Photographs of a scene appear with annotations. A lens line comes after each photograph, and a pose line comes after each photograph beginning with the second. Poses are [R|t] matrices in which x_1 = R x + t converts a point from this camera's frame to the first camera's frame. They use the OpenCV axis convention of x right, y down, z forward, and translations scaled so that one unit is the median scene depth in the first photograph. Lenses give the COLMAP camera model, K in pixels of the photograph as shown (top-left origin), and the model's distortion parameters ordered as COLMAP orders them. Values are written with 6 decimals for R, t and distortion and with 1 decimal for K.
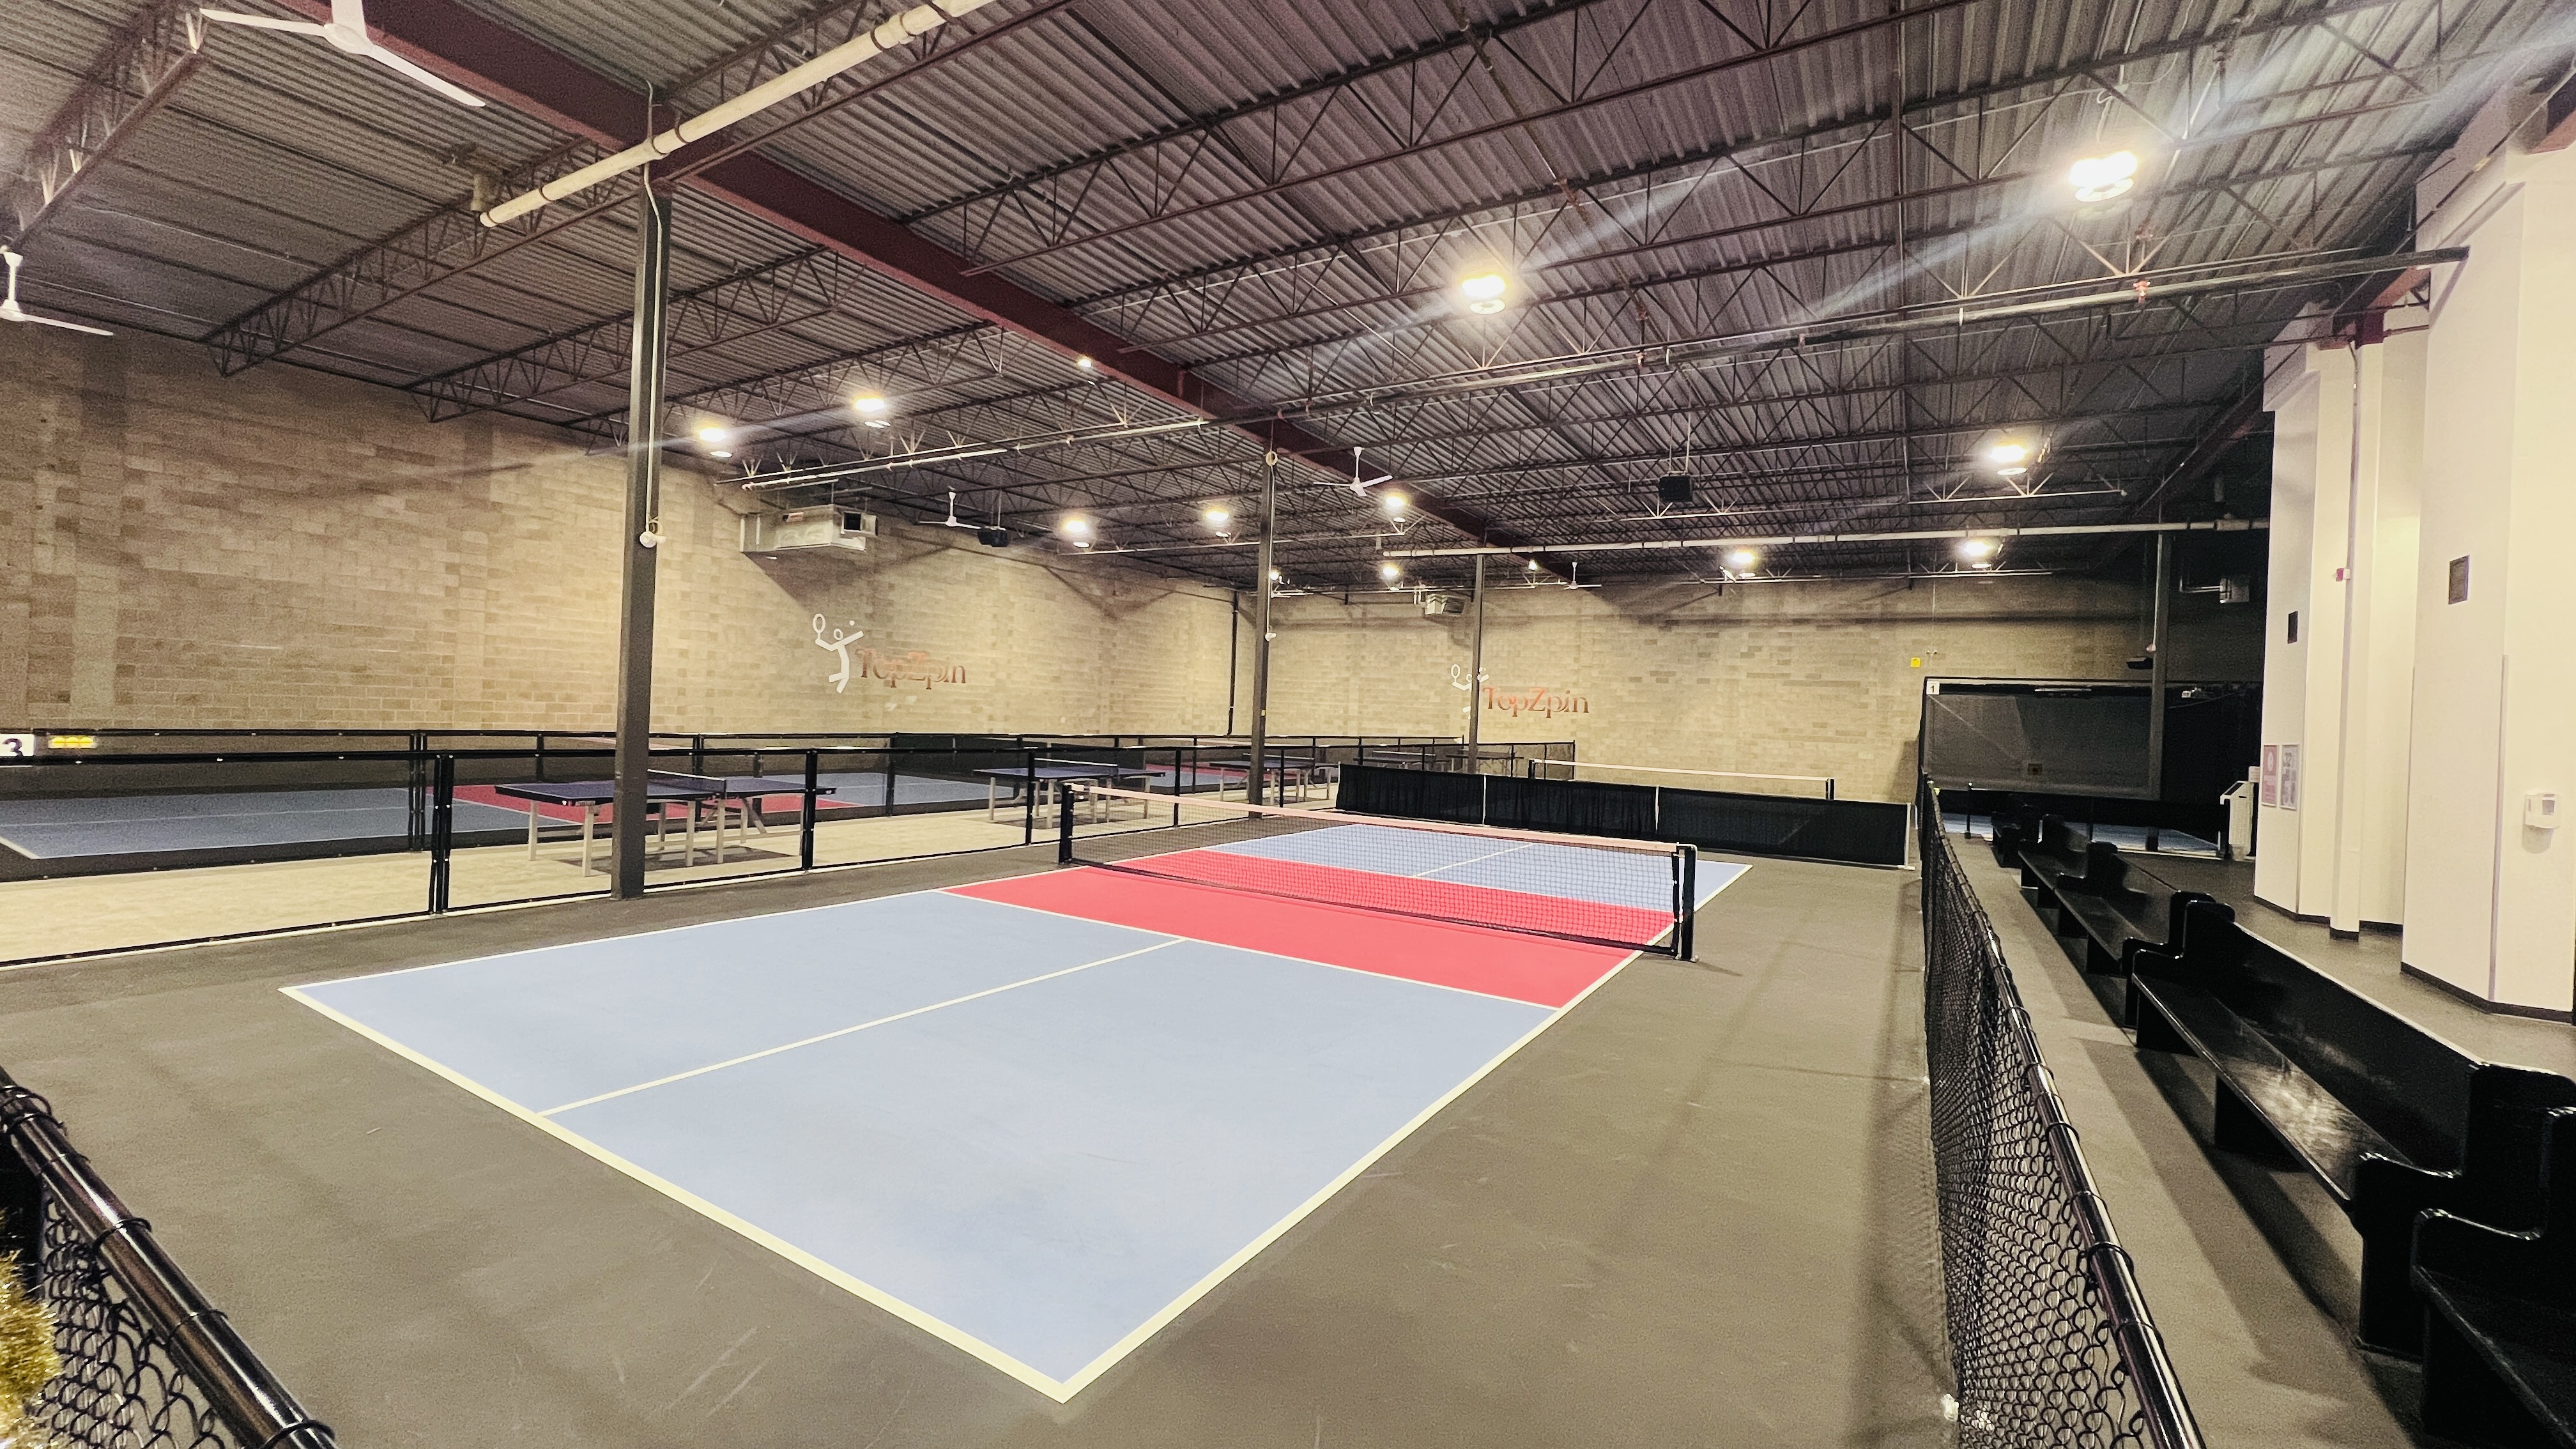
lens RADIAL K [[1018.0, 0, 1281.2], [0, 1018.0, 714.6], [0, 0, 1]] dist [-0.002437, 0.000287]
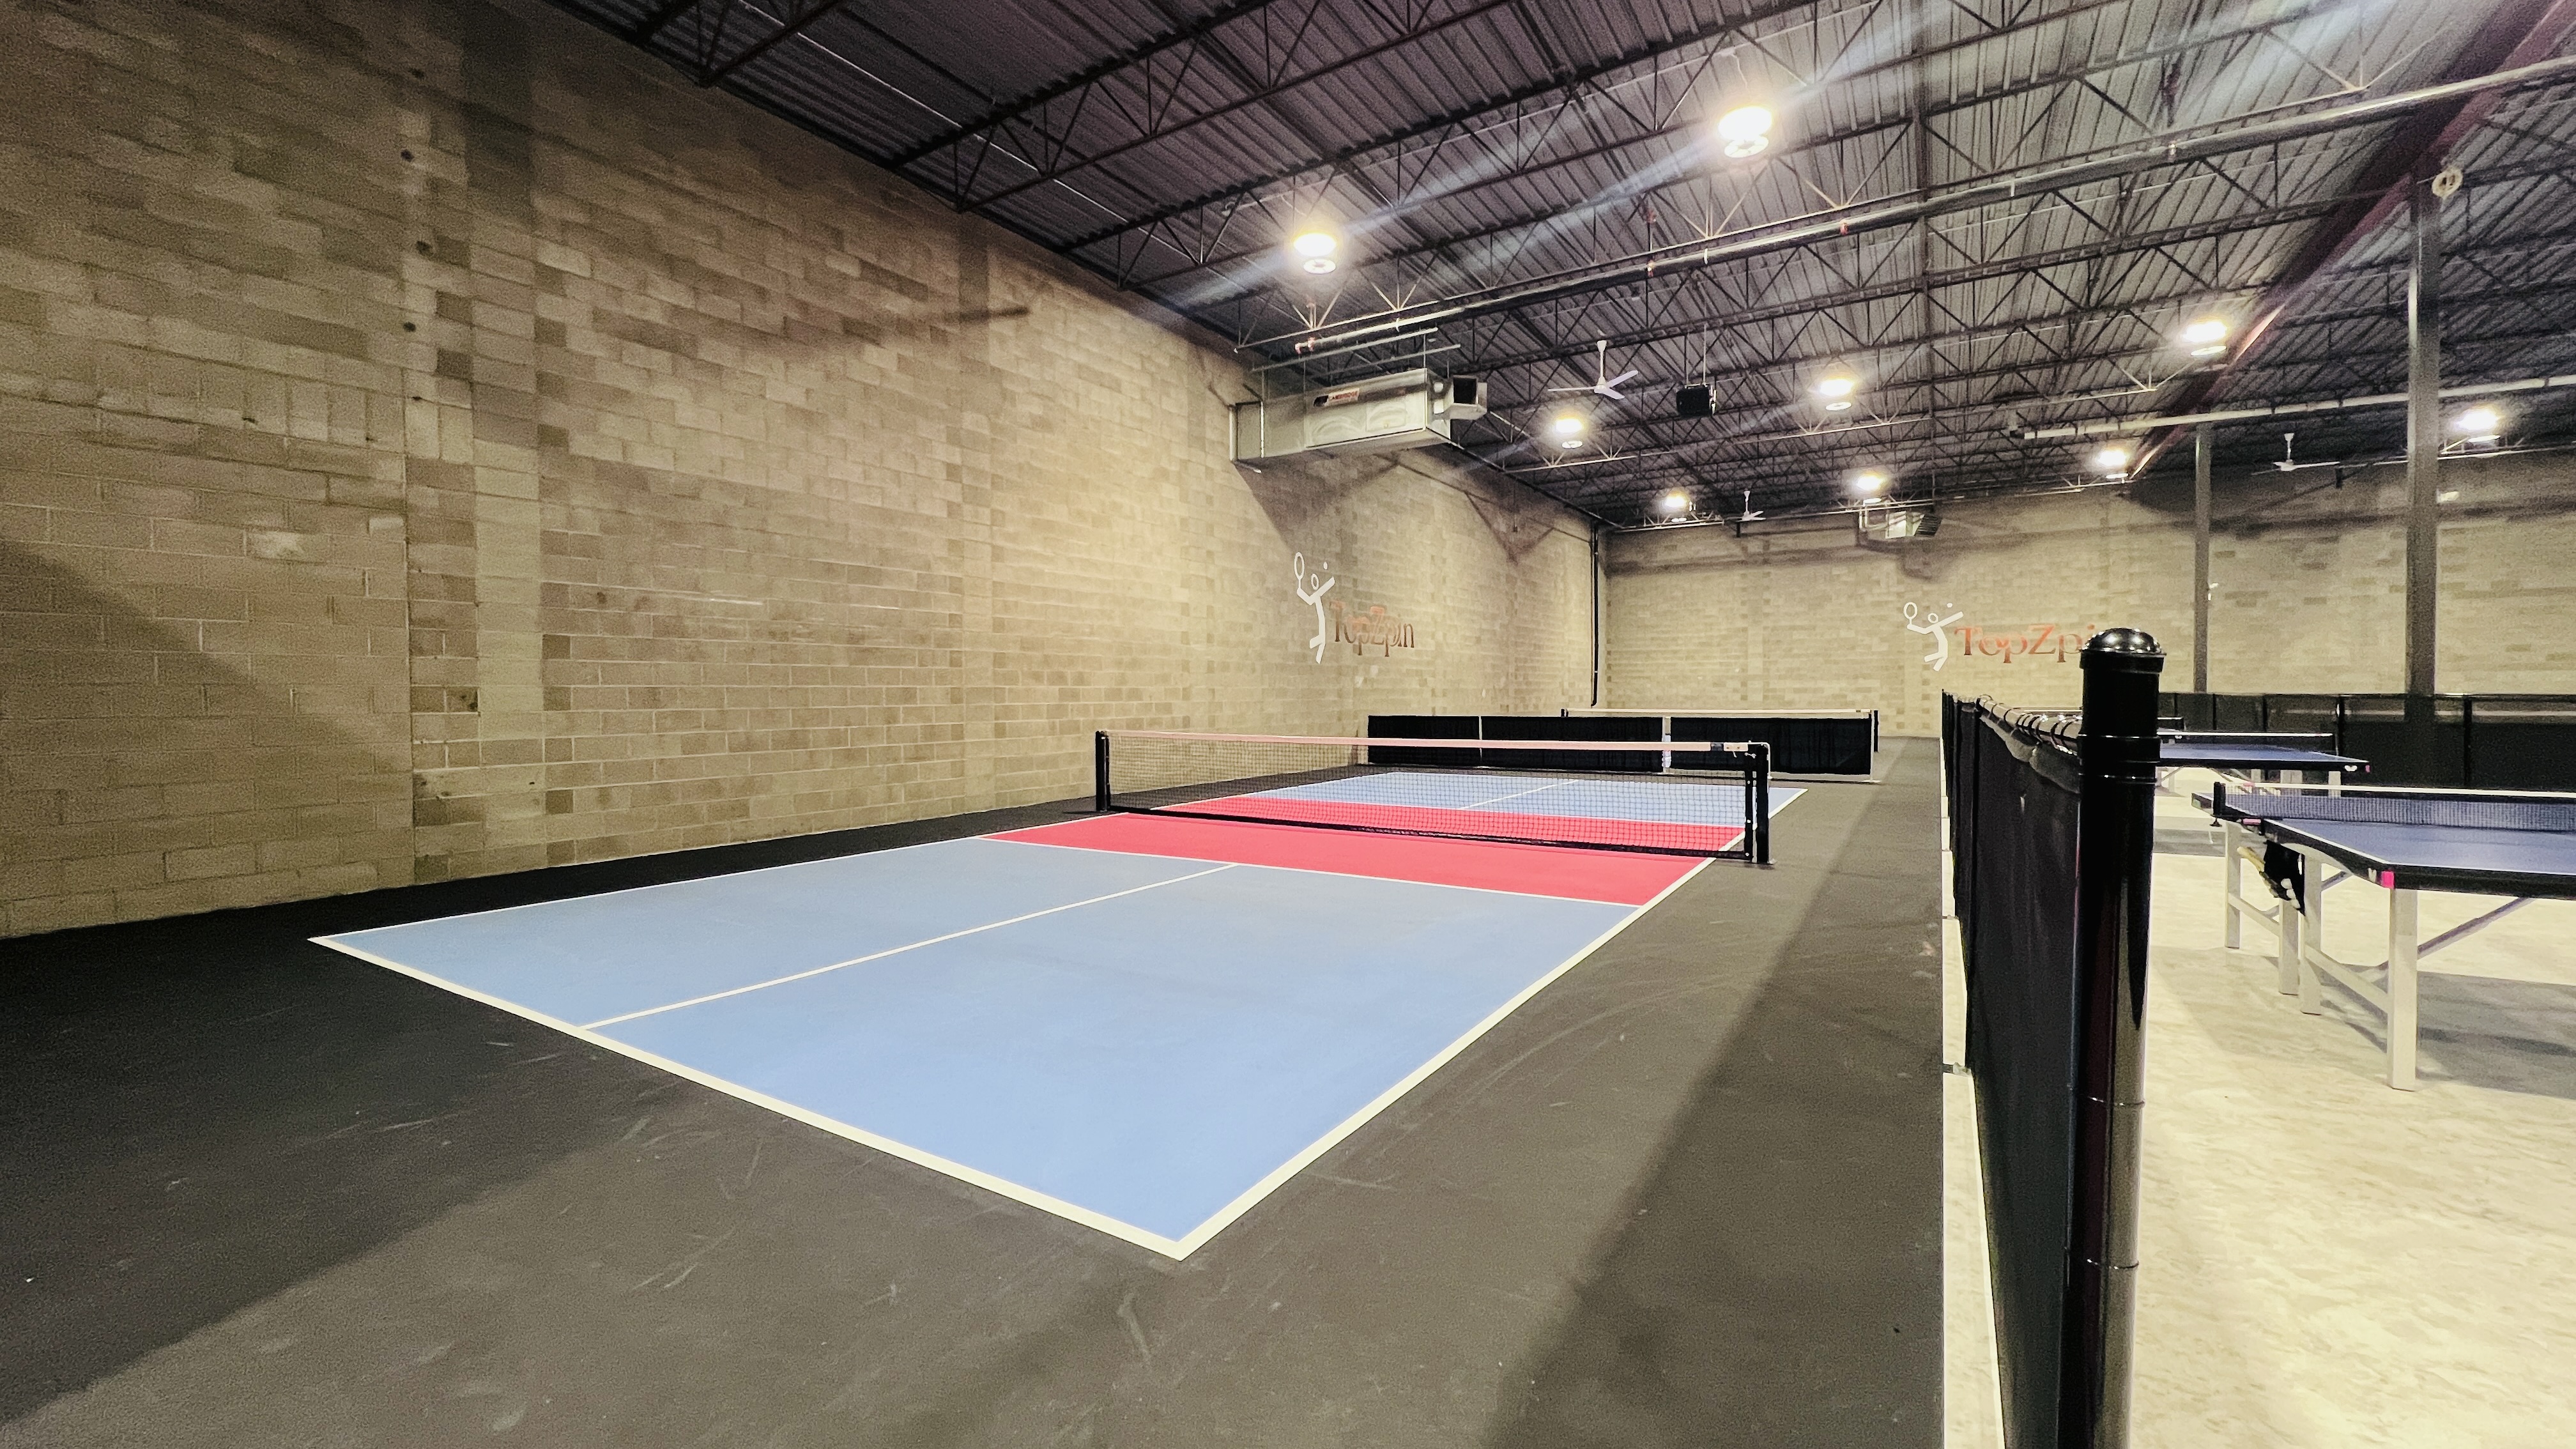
lens RADIAL K [[1018.0, 0, 1281.4], [0, 1018.0, 719.6], [0, 0, 1]] dist [-0.002437, 0.000287]
pose [[0.998597, -0.050339, -0.016426, -0.504097], [0.050668, 0.998510, 0.020270, 0.002442], [0.015381, -0.021074, 0.999660, 0.315252]]
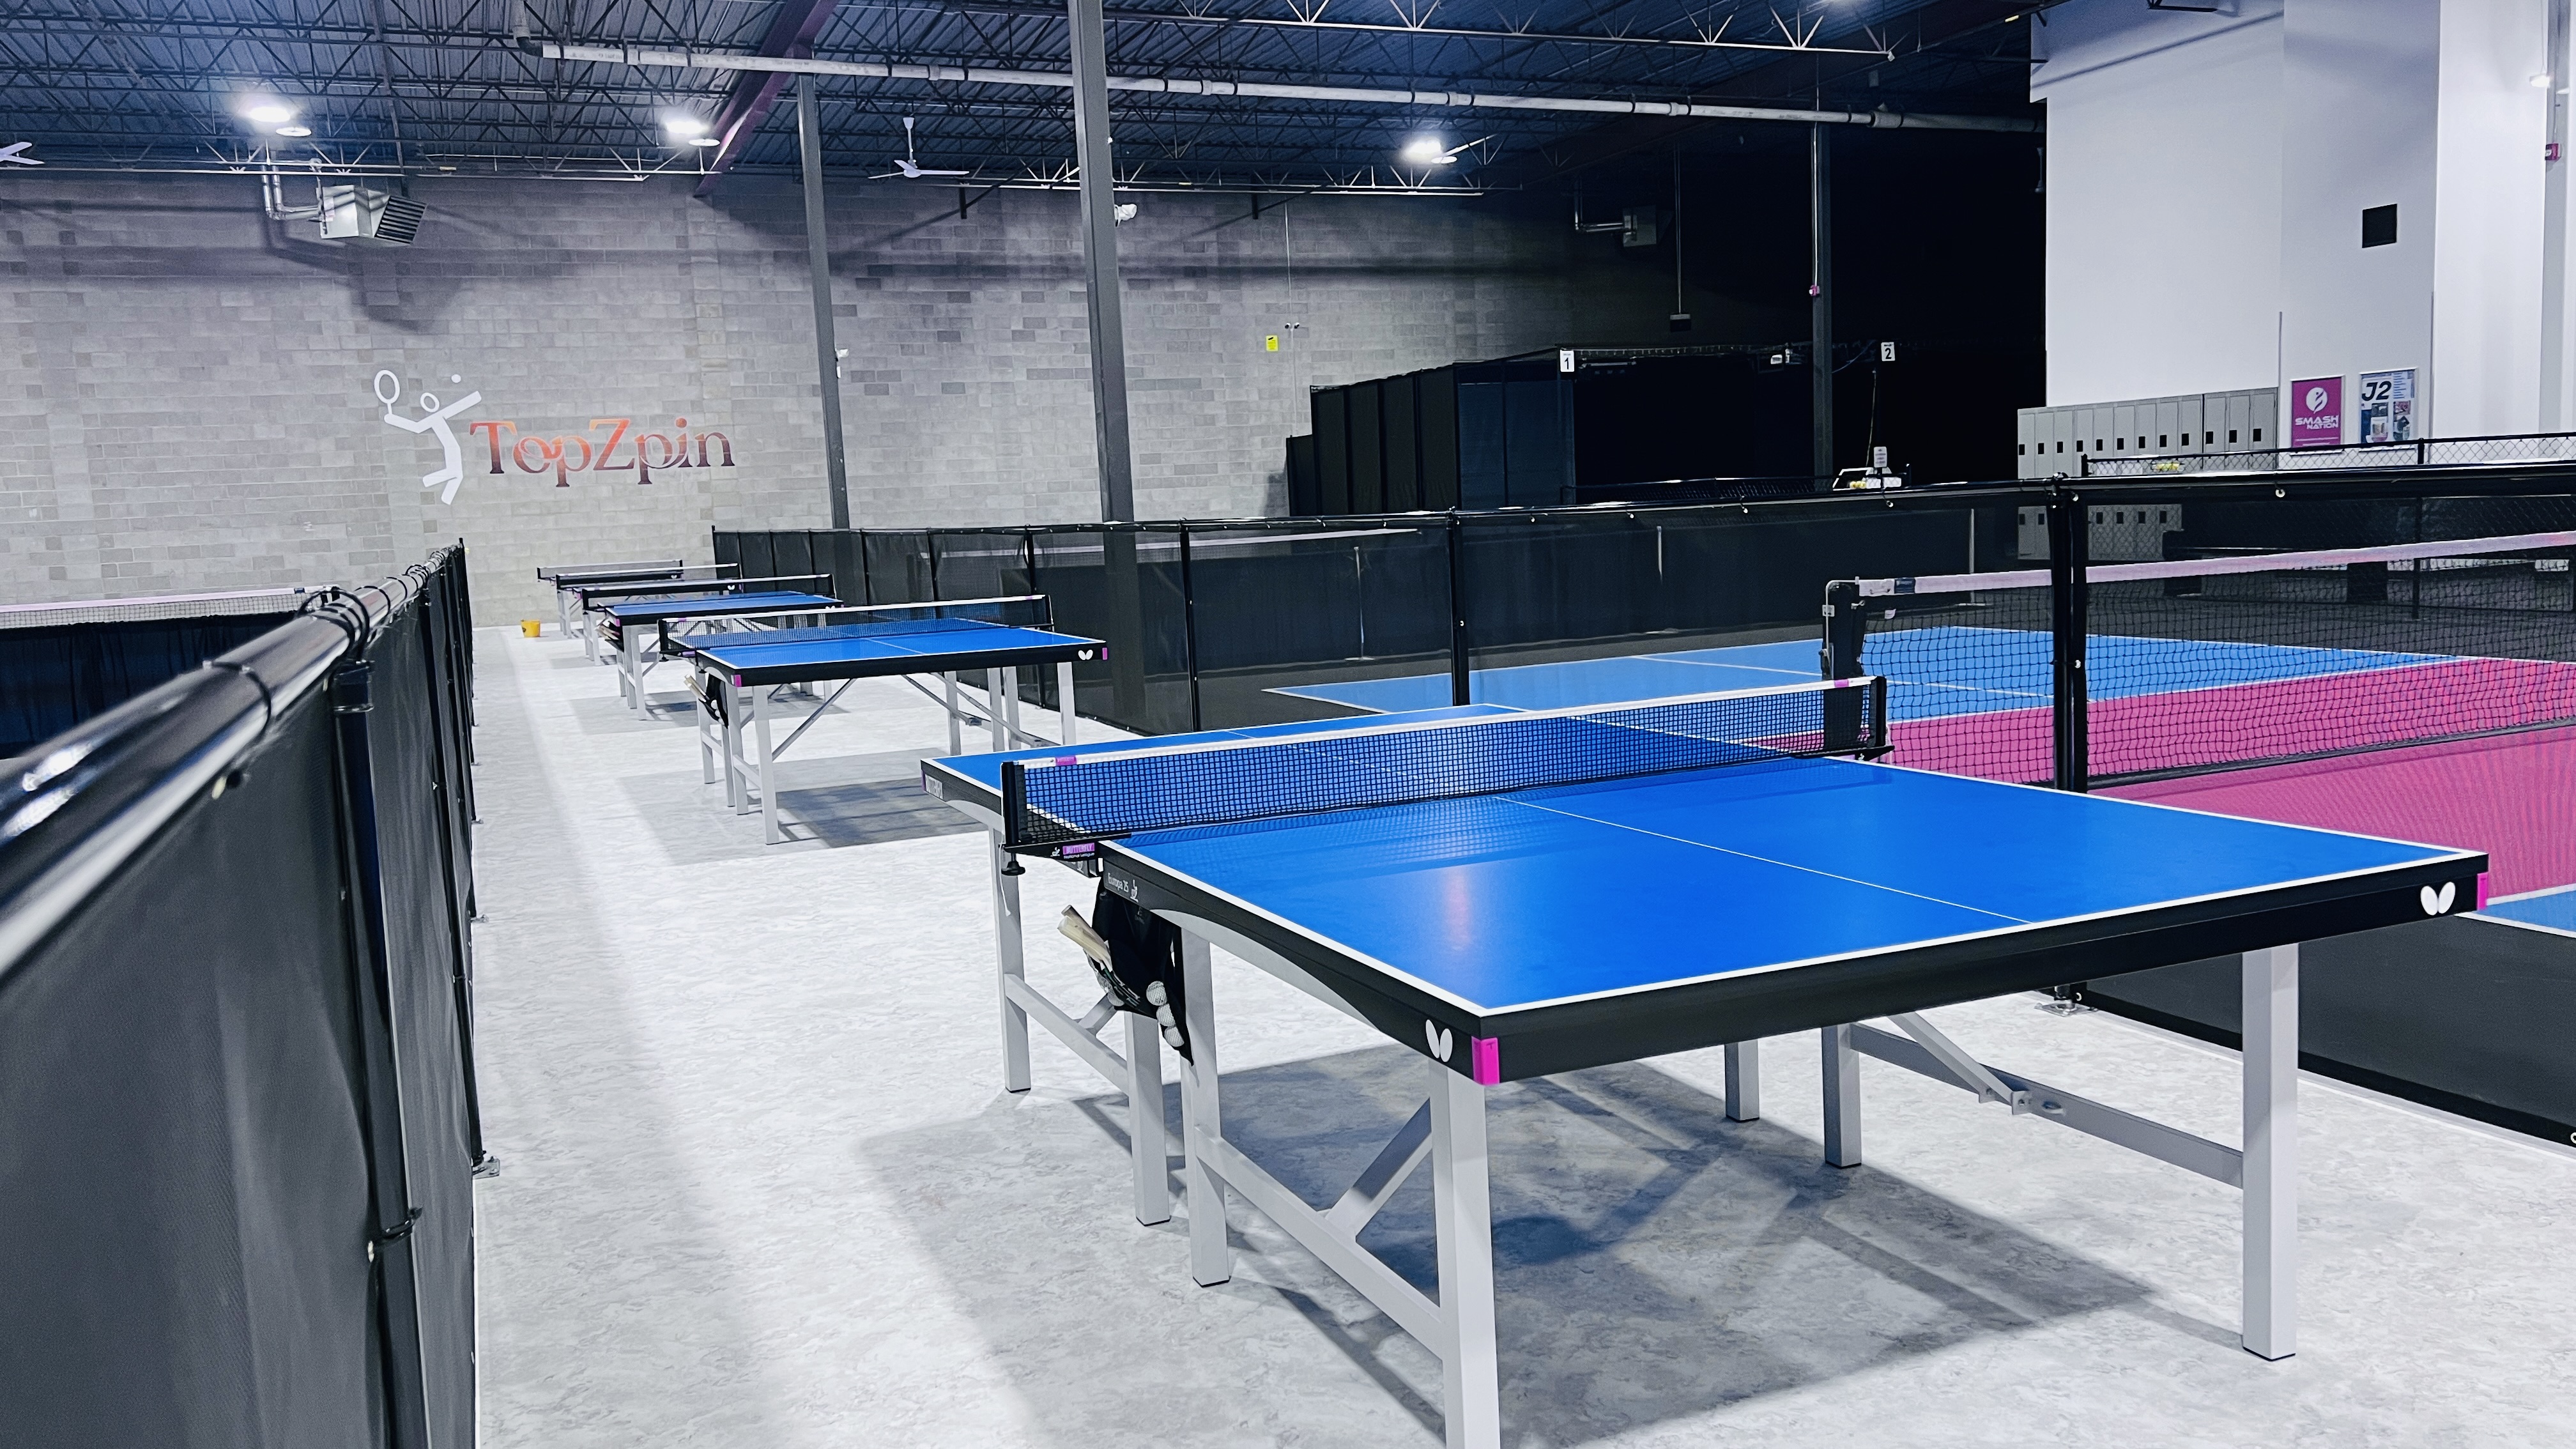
lens RADIAL K [[1910.2, 0, 1273.6], [0, 1910.2, 736.7], [0, 0, 1]] dist [0.076378, -0.100276]
pose [[0.577530, -0.170751, 0.798312, -0.427973], [0.077371, 0.984928, 0.154693, 0.004734], [-0.812695, -0.027574, 0.582037, 0.417852]]
